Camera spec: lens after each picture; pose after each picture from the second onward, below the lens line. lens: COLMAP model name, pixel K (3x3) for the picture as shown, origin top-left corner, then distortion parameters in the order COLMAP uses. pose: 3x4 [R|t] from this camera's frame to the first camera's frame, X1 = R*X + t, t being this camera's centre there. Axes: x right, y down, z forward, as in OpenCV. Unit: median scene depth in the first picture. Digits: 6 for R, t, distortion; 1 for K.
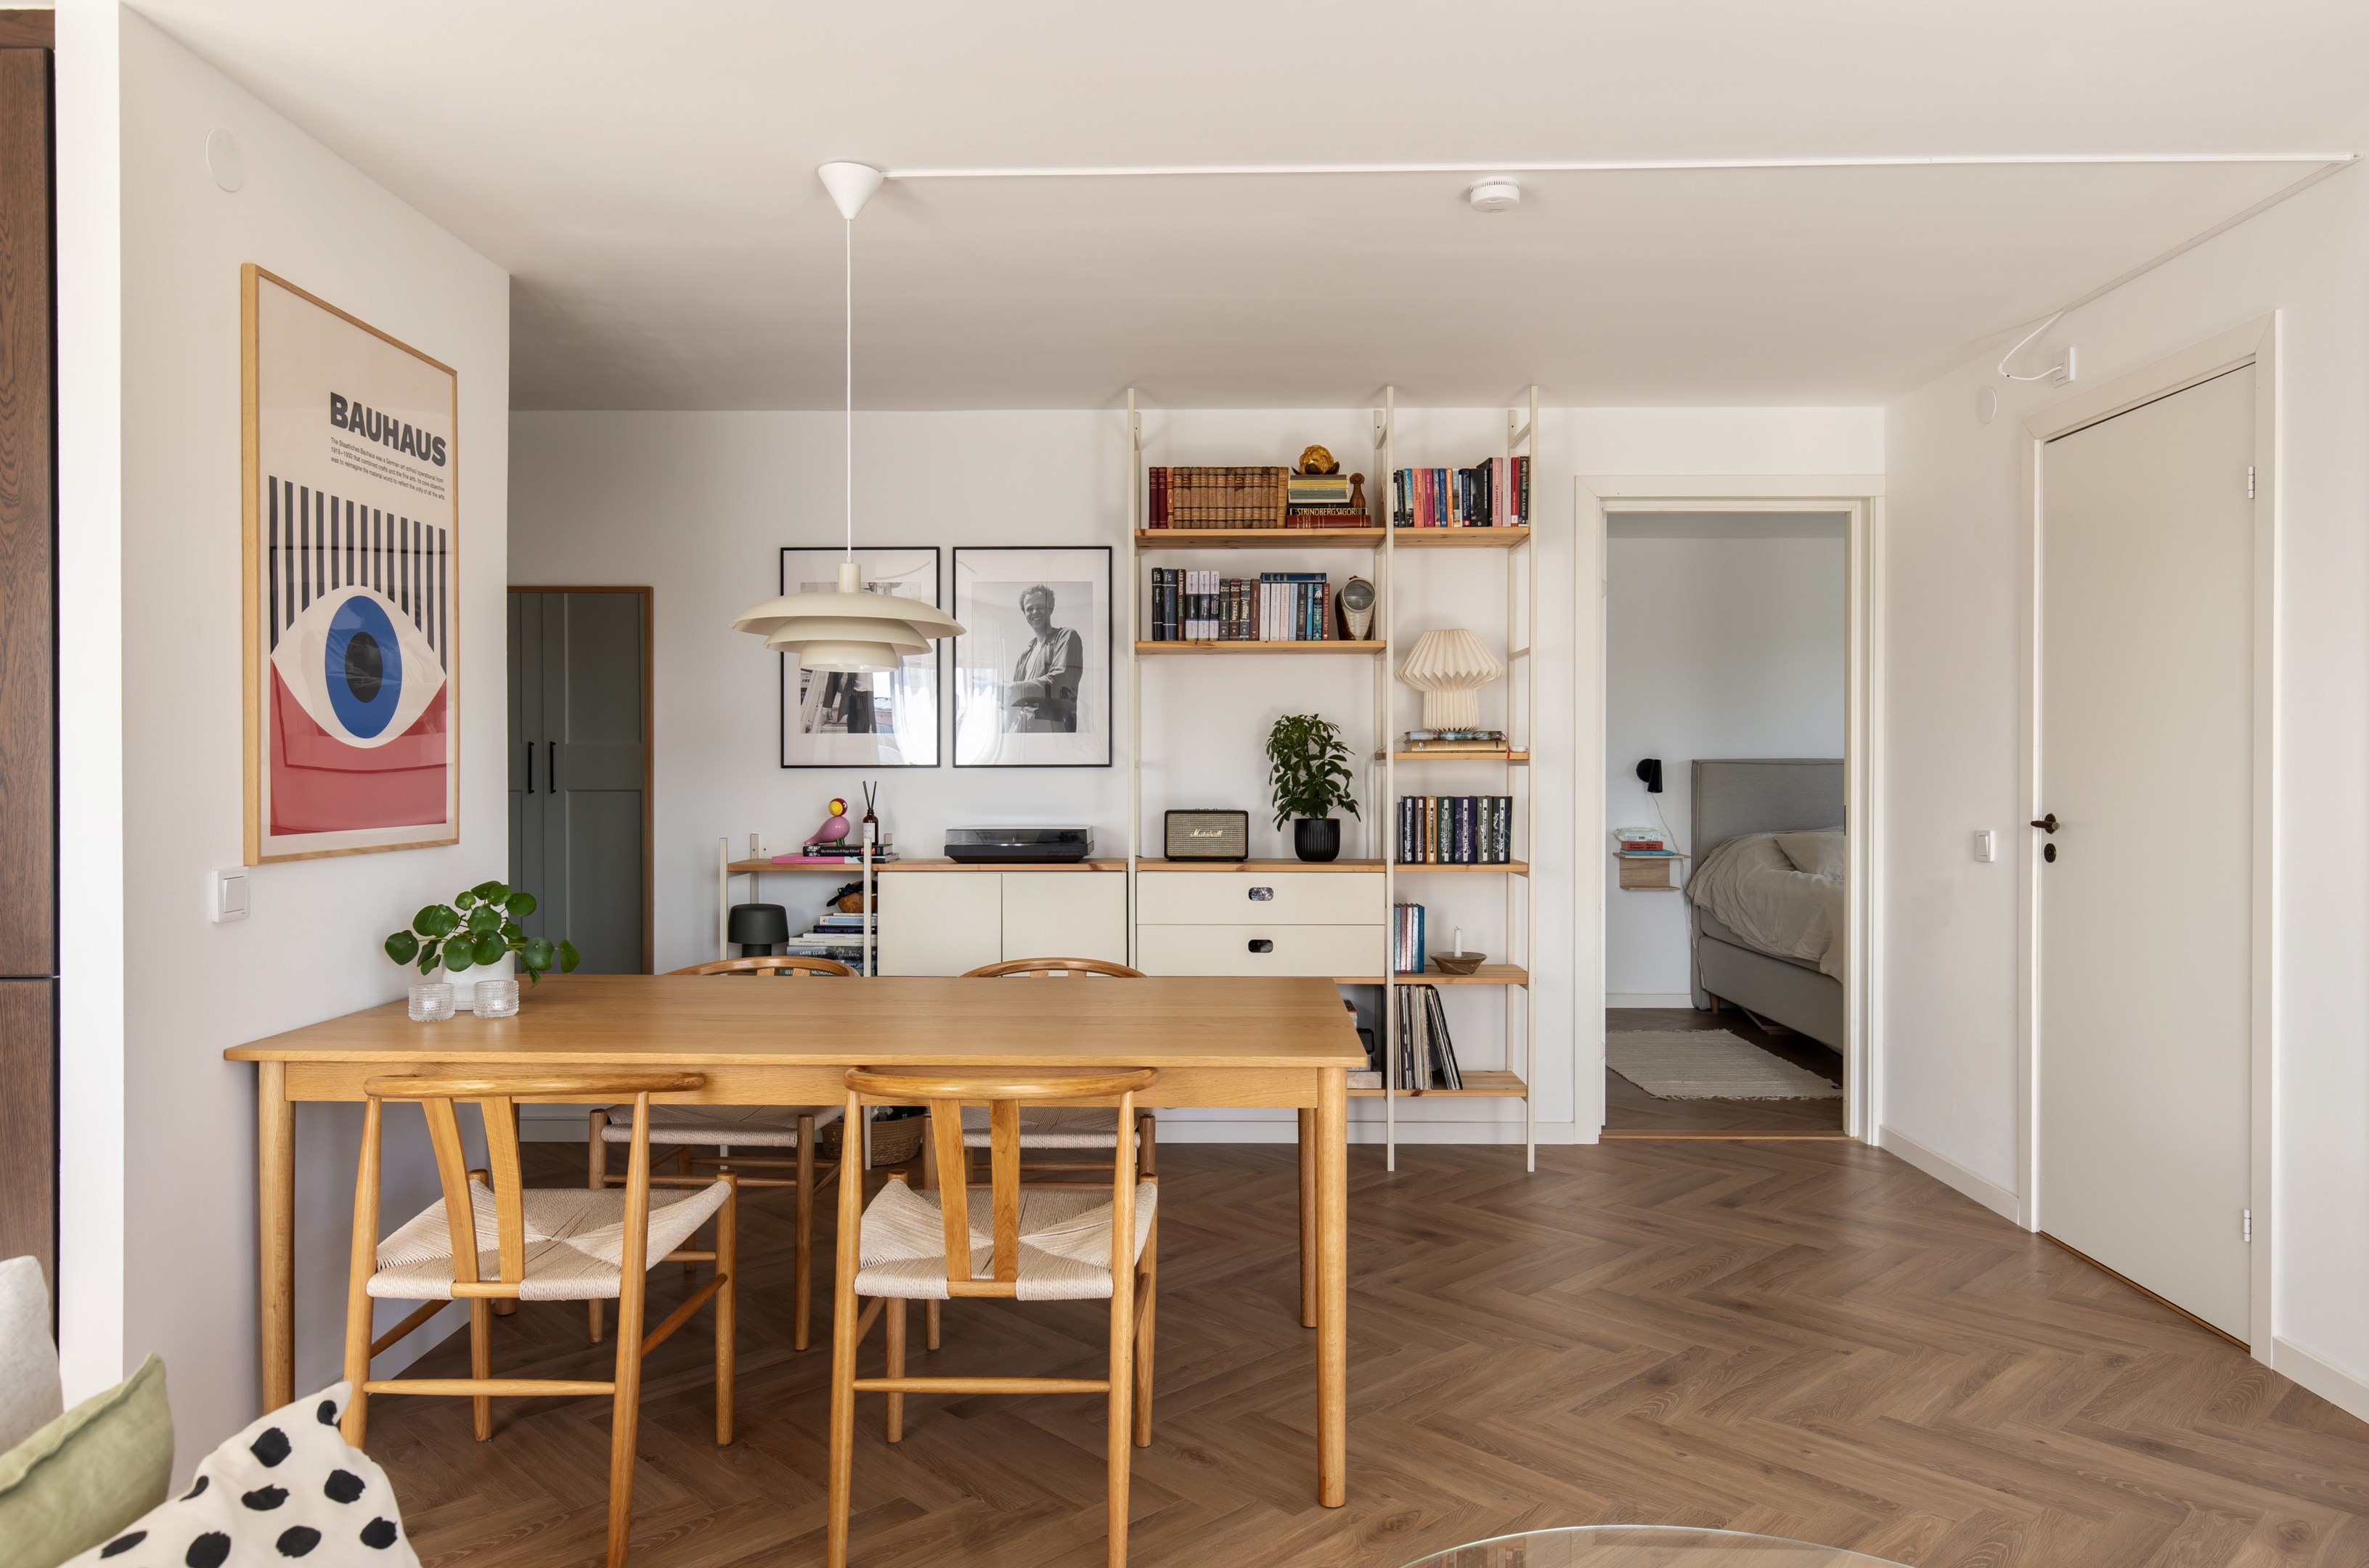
lens RADIAL K [[1501.0, 0, 1178.1], [0, 1501.0, 772.7], [0, 0, 1]] dist [0.005558, -0.002333]
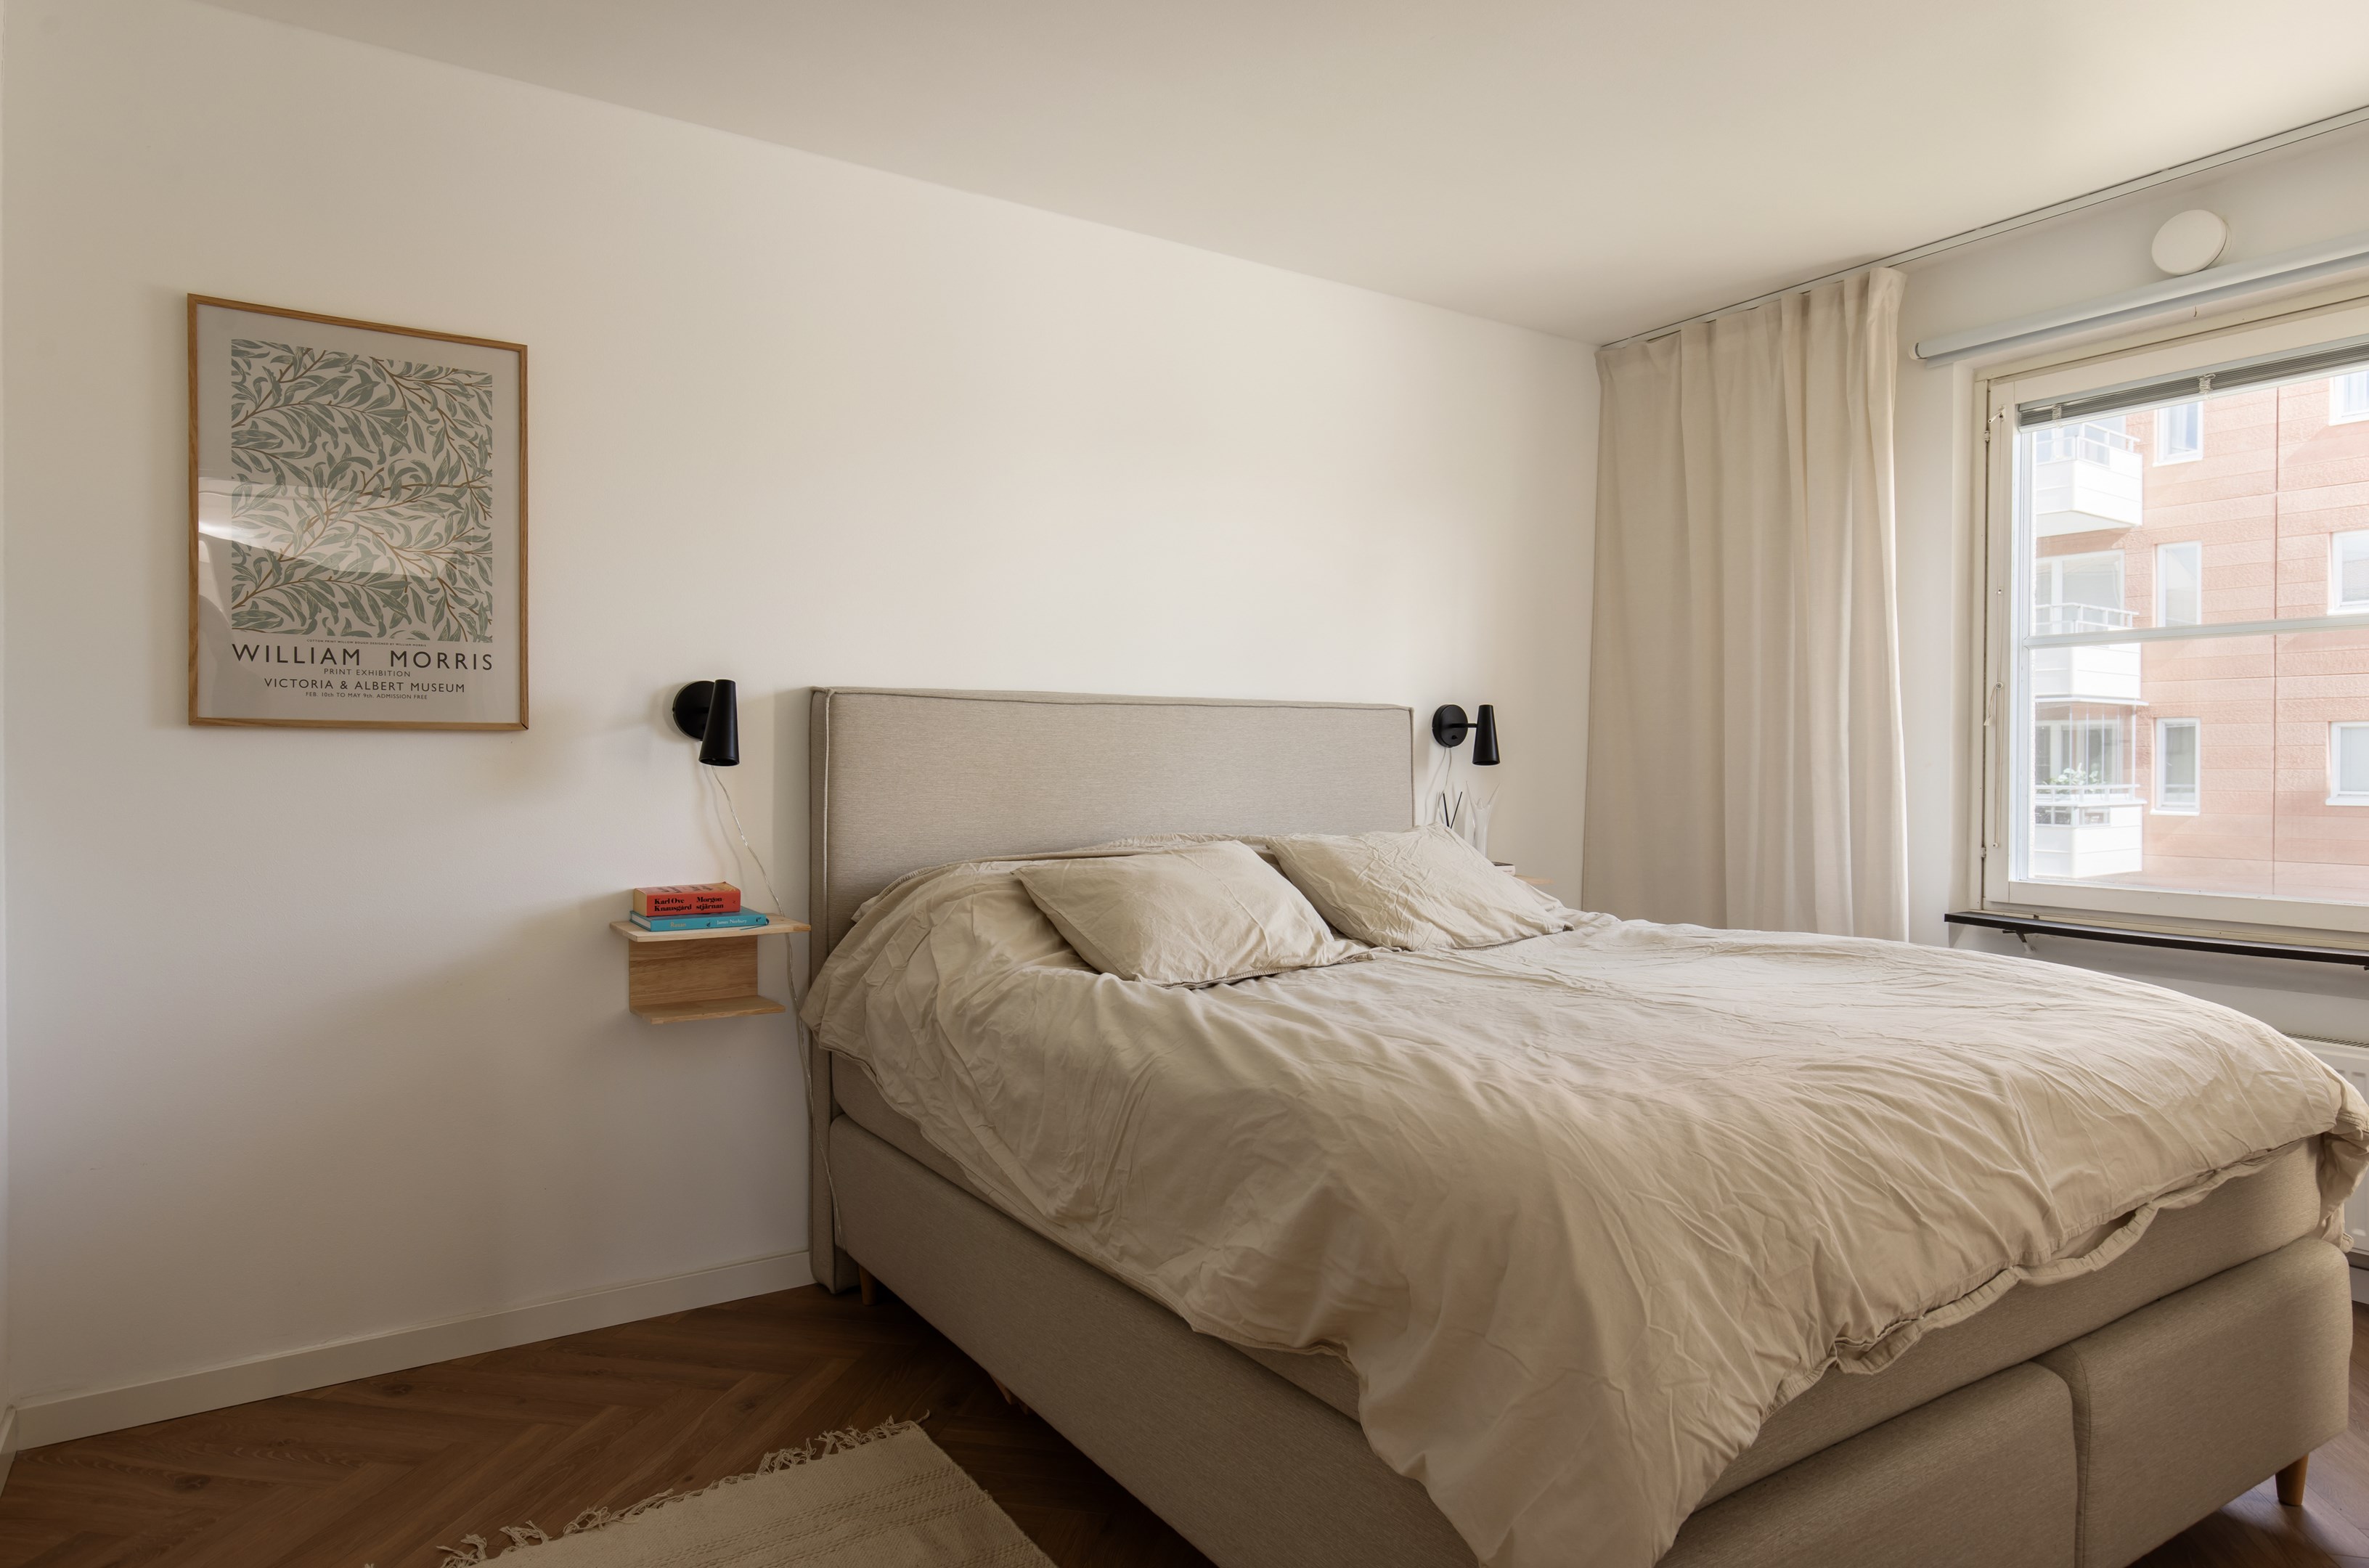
lens RADIAL K [[1400.3, 0, 1185.2], [0, 1400.3, 769.9], [0, 0, 1]] dist [0.009568, -0.002055]
pose [[0.818462, -0.001751, 0.574558, 0.212541], [-0.000930, 0.999990, 0.004371, 0.012382], [-0.574560, -0.004112, 0.818452, 0.648877]]
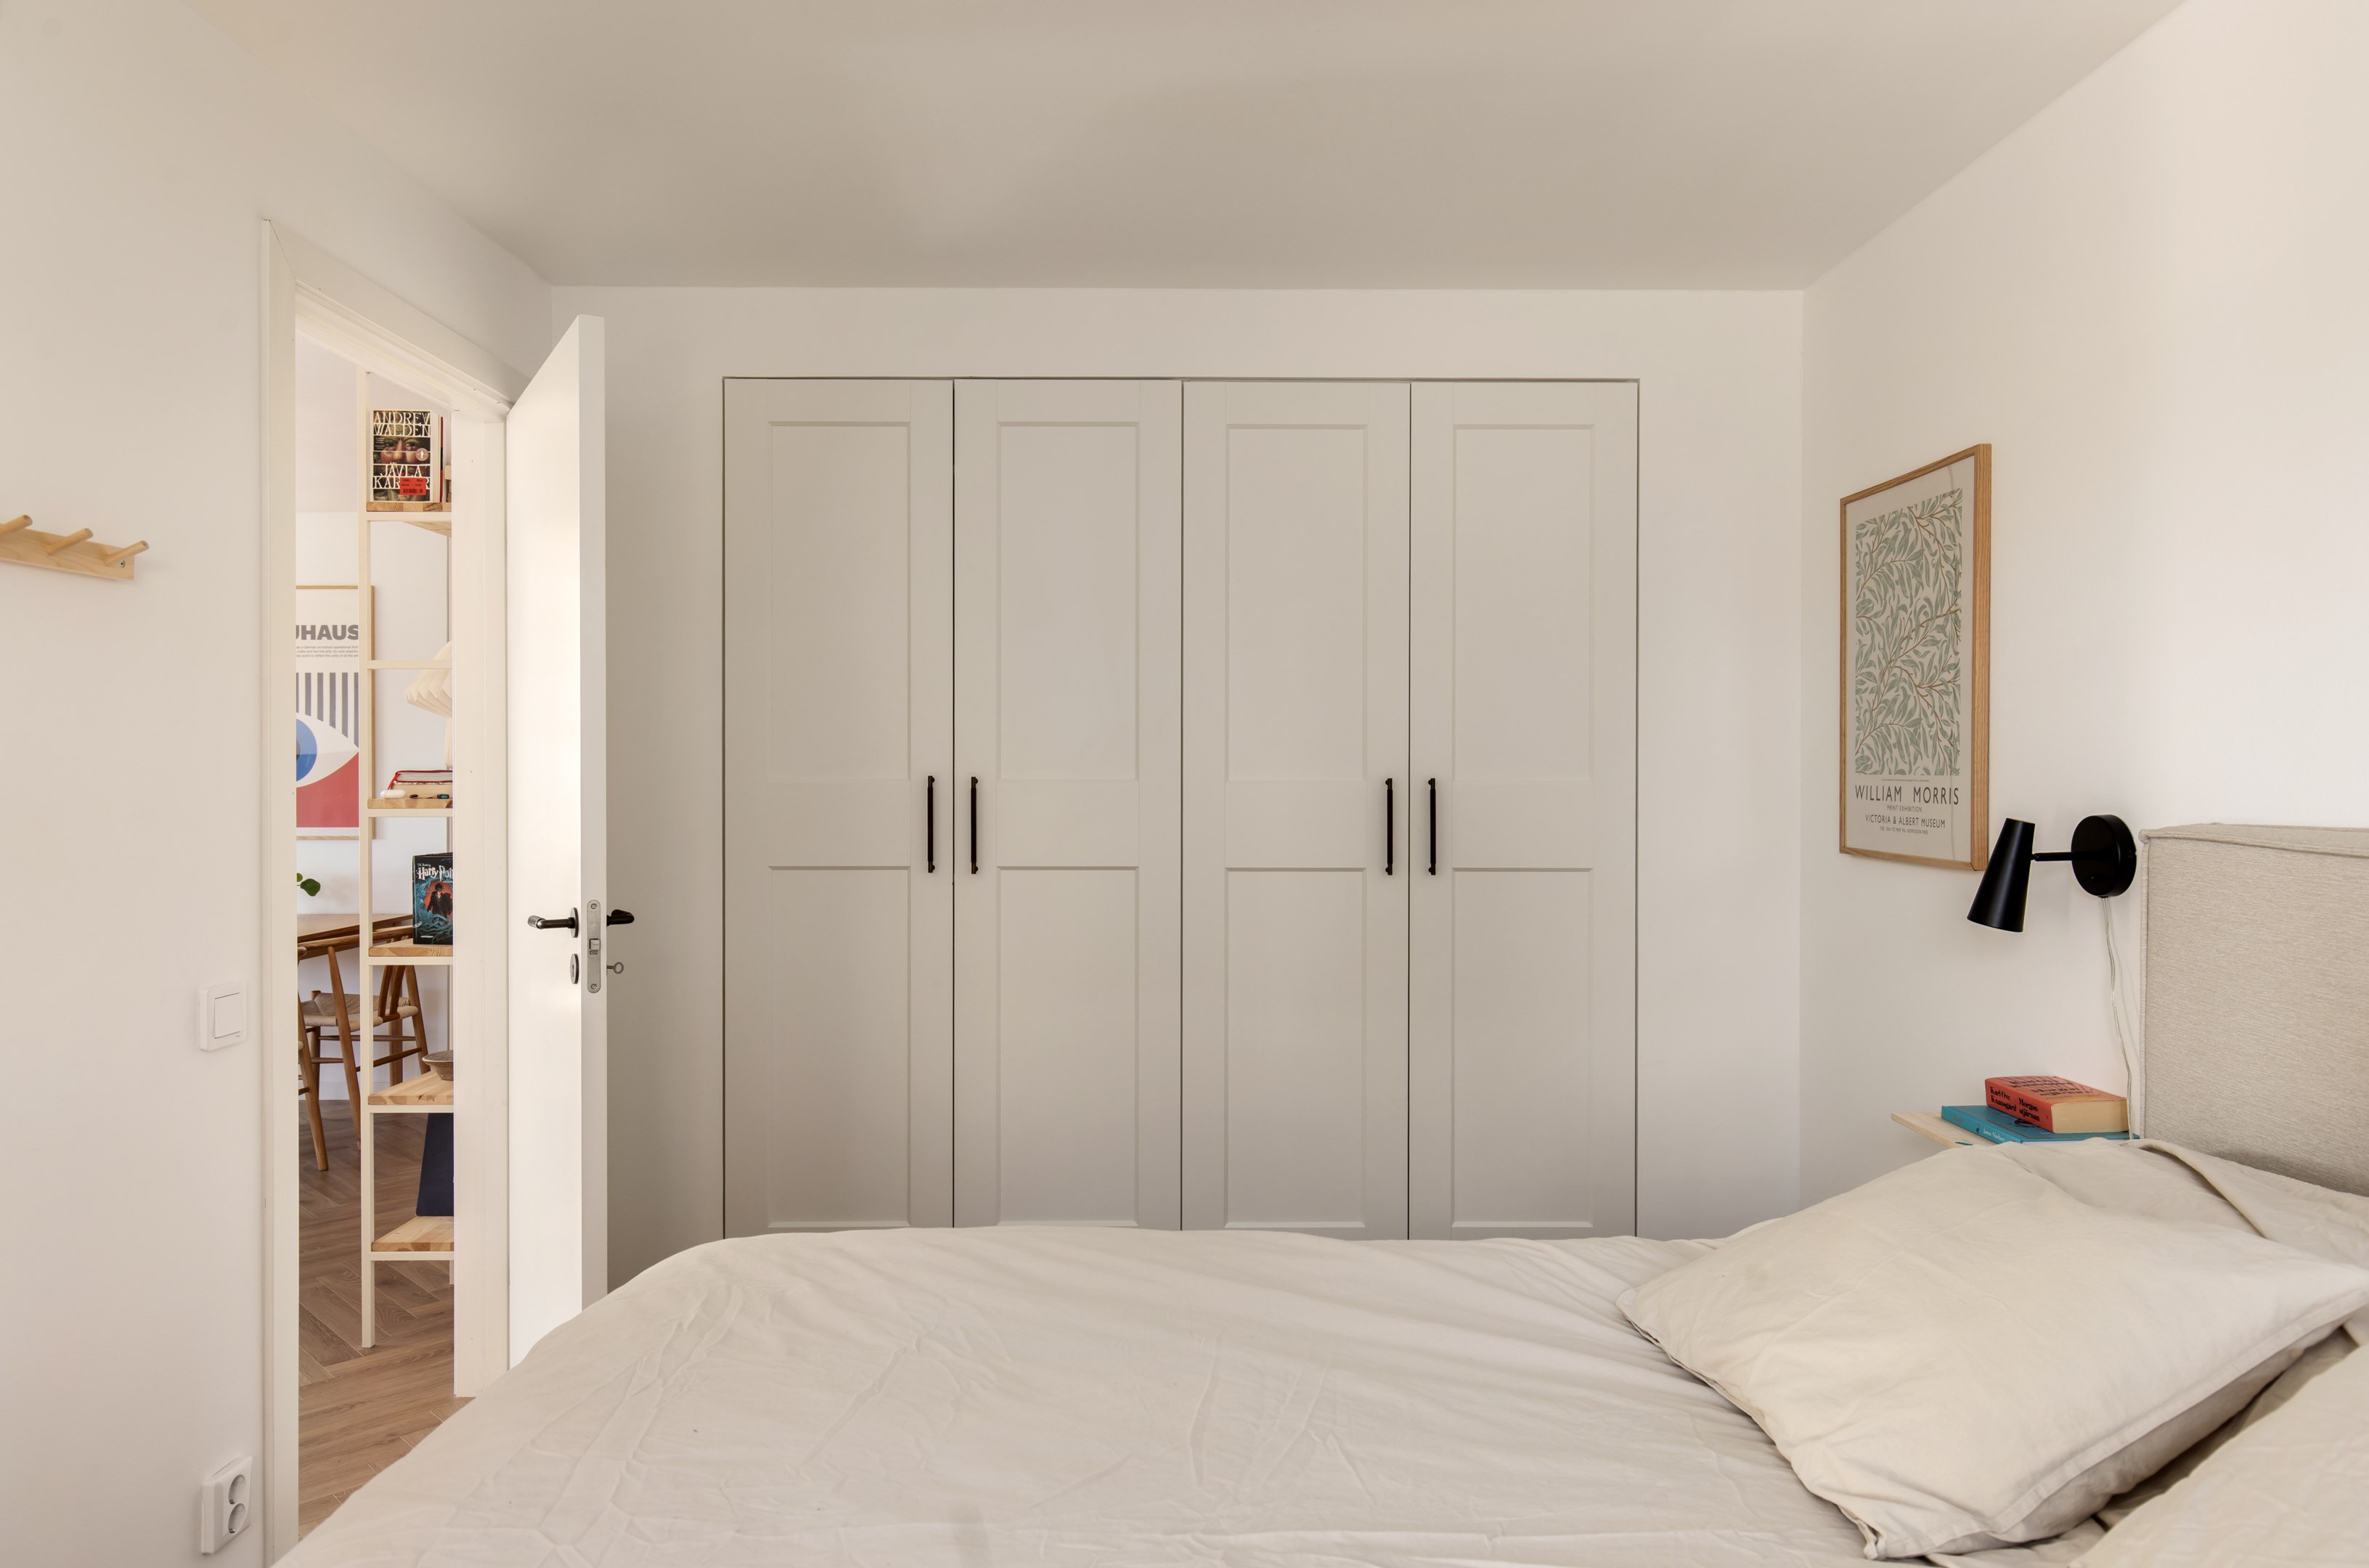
lens RADIAL K [[1501.0, 0, 1178.1], [0, 1501.0, 772.7], [0, 0, 1]] dist [0.005558, -0.002333]
pose [[0.037011, 0.003515, -0.999309, 0.620772], [-0.003164, 0.999989, 0.003400, -0.019339], [0.999310, 0.003036, 0.037022, 0.843040]]
